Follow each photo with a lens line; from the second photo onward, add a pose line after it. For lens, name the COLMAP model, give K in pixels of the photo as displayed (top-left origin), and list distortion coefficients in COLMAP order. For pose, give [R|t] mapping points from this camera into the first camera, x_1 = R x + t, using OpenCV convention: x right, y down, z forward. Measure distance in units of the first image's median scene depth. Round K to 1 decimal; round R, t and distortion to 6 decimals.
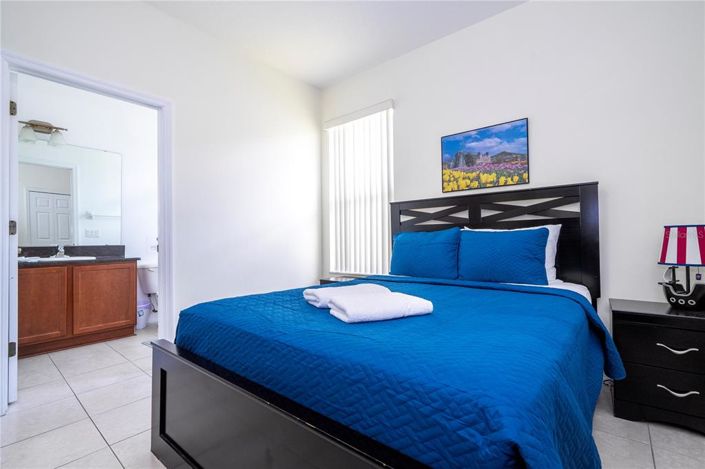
lens RADIAL K [[319.2, 0, 352.5], [0, 319.2, 234.5], [0, 0, 1]] dist [-0.002840, -0.000265]
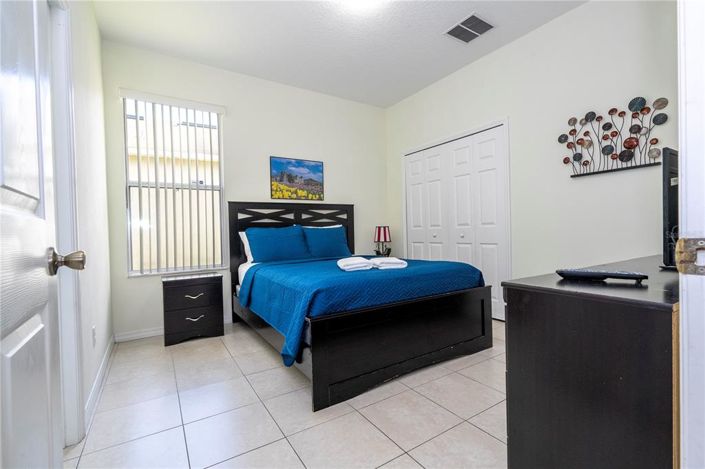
lens RADIAL K [[319.2, 0, 352.5], [0, 319.2, 234.5], [0, 0, 1]] dist [-0.002840, -0.000265]
pose [[0.304952, -0.003152, 0.952362, -0.957635], [0.007401, 0.999972, 0.000940, 0.021022], [-0.952339, 0.006762, 0.304967, 0.302382]]
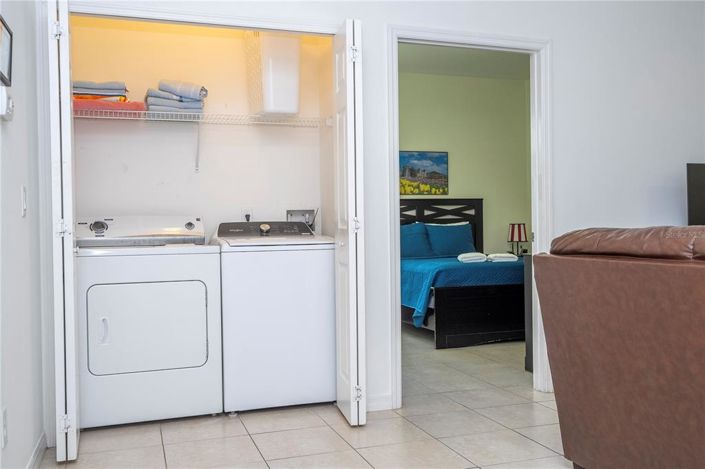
lens RADIAL K [[670.8, 0, 352.5], [0, 670.8, 234.5], [0, 0, 1]] dist [0.008625, 0.001183]
pose [[0.526956, -0.000012, 0.849892, -2.271922], [-0.002217, 0.999997, 0.001388, 0.027502], [-0.849890, -0.002615, 0.526954, -0.298913]]
